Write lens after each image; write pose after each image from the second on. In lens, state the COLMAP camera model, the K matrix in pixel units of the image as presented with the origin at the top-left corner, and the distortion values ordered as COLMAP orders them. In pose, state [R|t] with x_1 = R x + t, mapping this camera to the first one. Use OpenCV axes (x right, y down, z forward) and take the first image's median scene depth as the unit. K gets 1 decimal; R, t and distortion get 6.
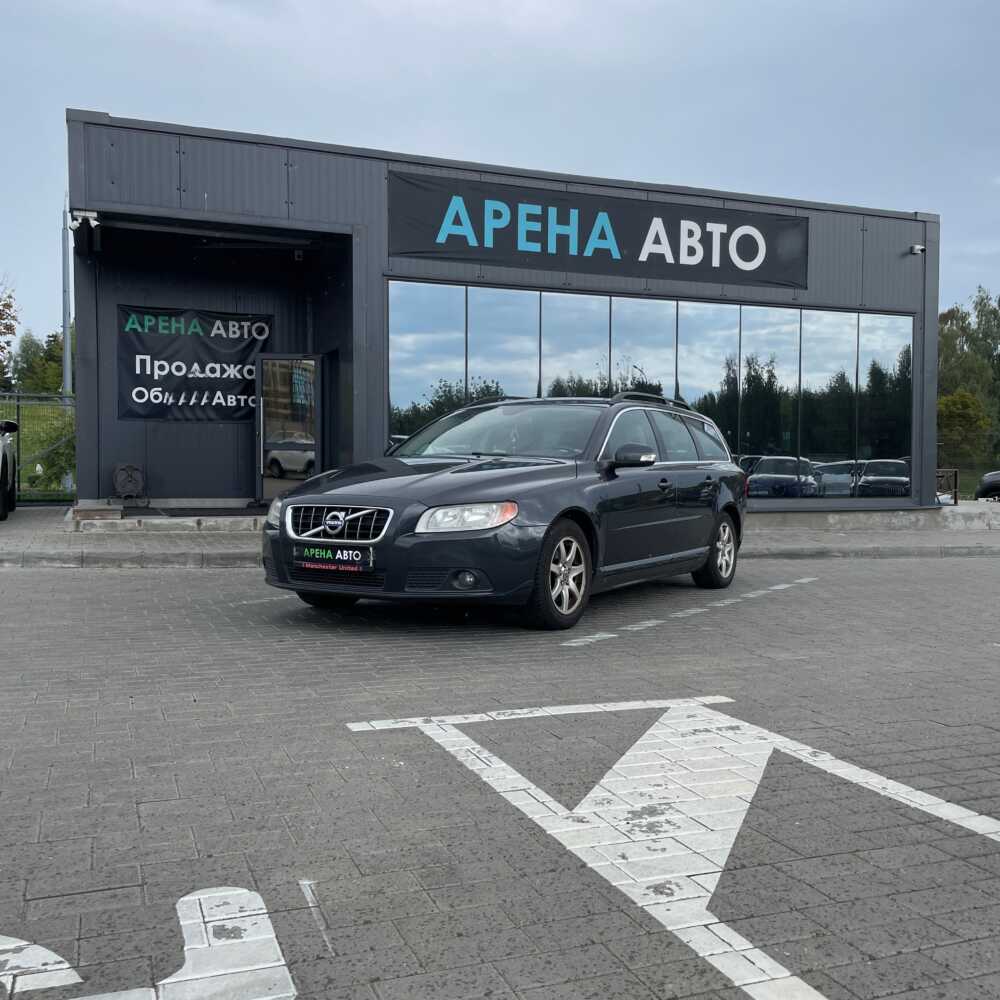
lens RADIAL K [[1010.8, 0, 500.0], [0, 1010.8, 500.0], [0, 0, 1]] dist [0.102190, -0.144136]
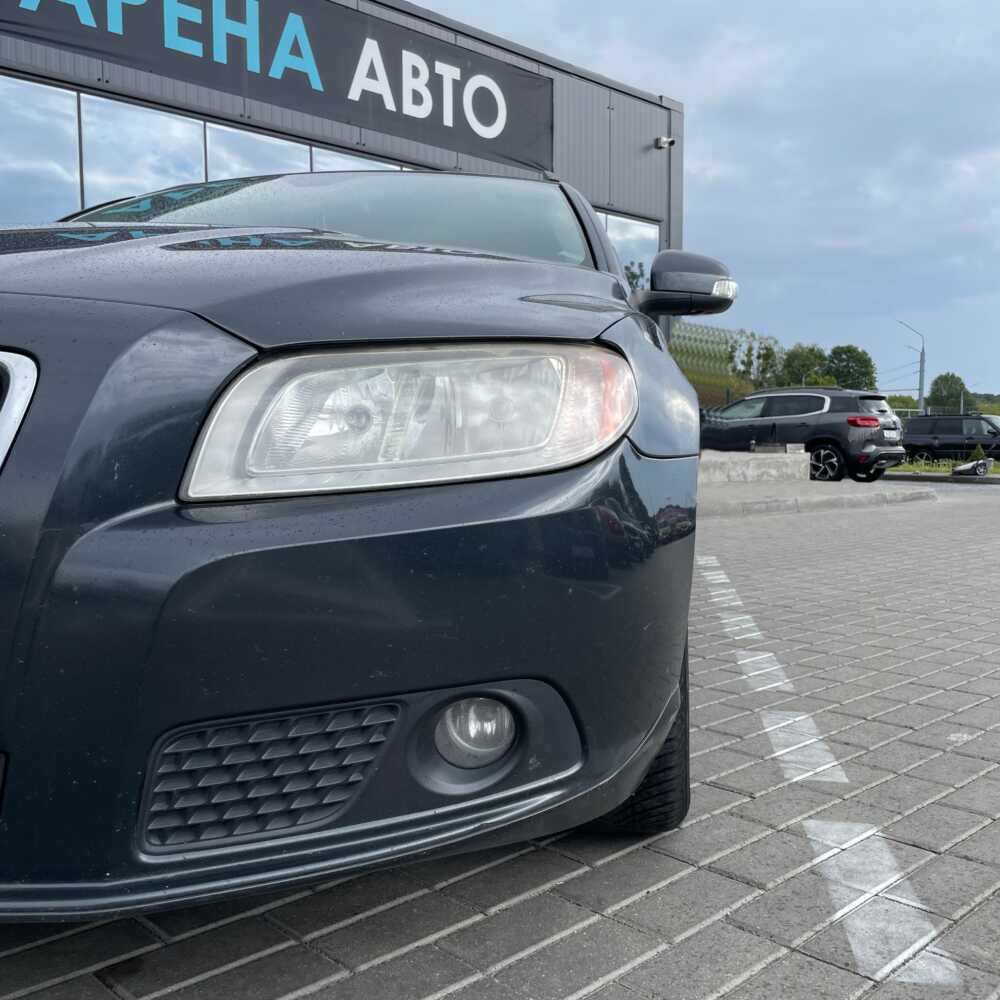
lens RADIAL K [[1010.8, 0, 500.0], [0, 1010.8, 500.0], [0, 0, 1]] dist [0.102190, -0.144136]
pose [[0.924509, -0.035154, 0.379535, -0.040753], [0.023493, 0.999100, 0.035314, 0.011246], [-0.380435, -0.023732, 0.924503, 0.336992]]
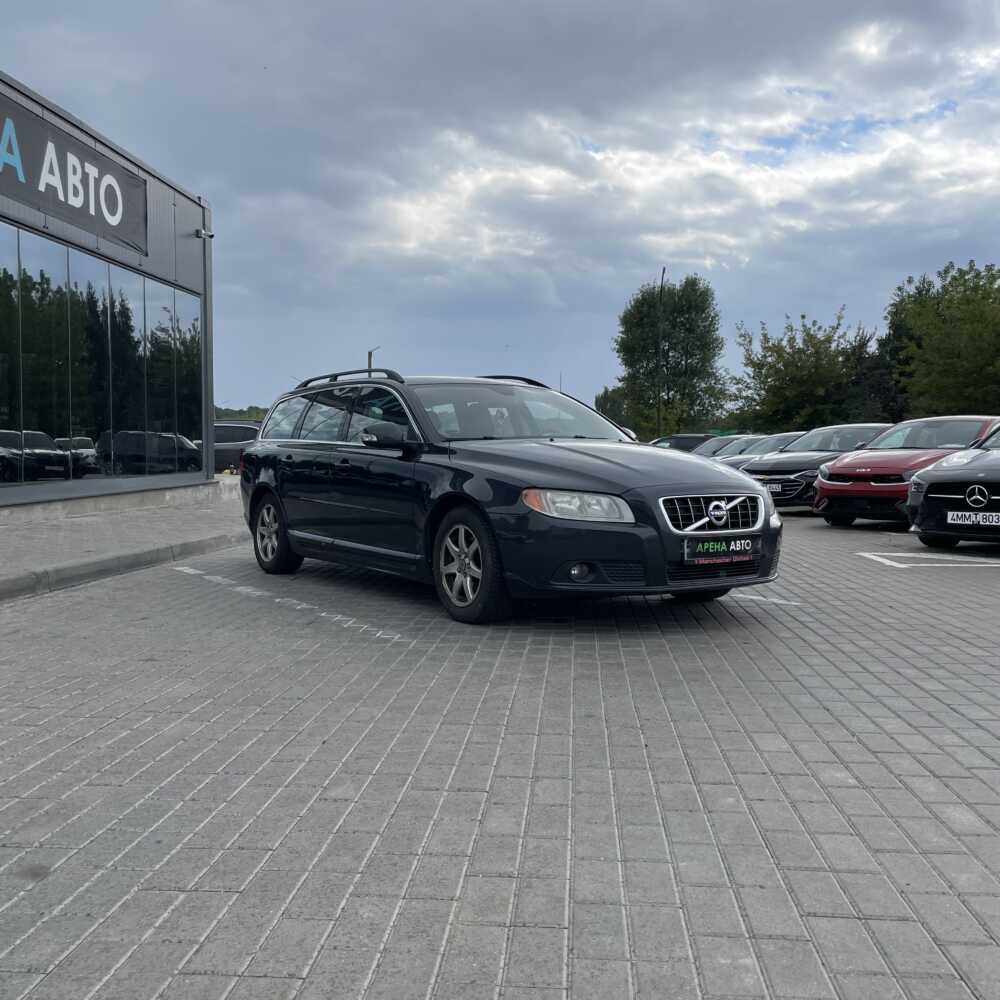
lens RADIAL K [[1012.1, 0, 498.1], [0, 1012.1, 490.6], [0, 0, 1]] dist [0.045974, -0.006499]
pose [[0.446104, -0.043604, 0.893918, -0.463039], [0.024898, 0.999031, 0.036306, -0.016054], [-0.894635, 0.006060, 0.446757, 0.319352]]
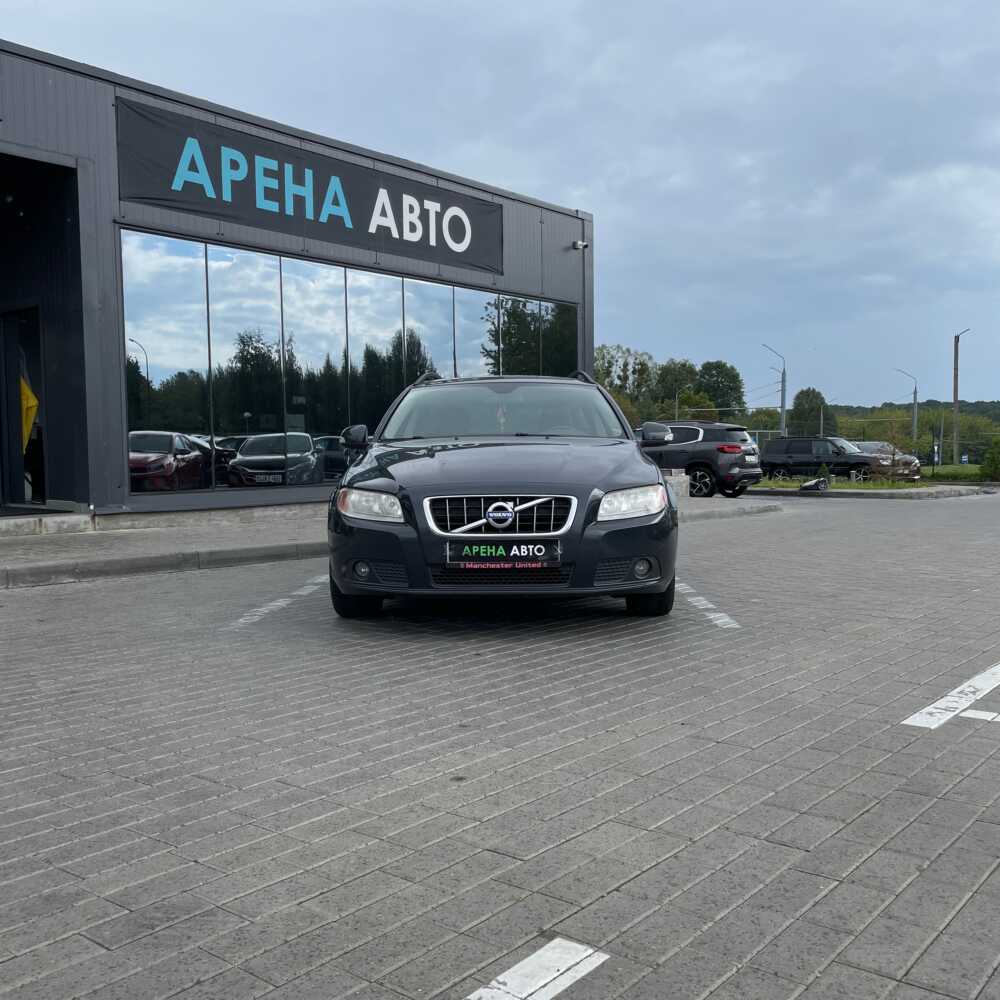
lens RADIAL K [[1028.8, 0, 500.0], [0, 1028.8, 500.0], [0, 0, 1]] dist [0.128622, -0.191138]
pose [[0.872304, -0.041397, 0.487209, -0.251322], [0.032993, 0.999122, 0.025822, -0.005702], [-0.487850, -0.006450, 0.872904, 0.092879]]
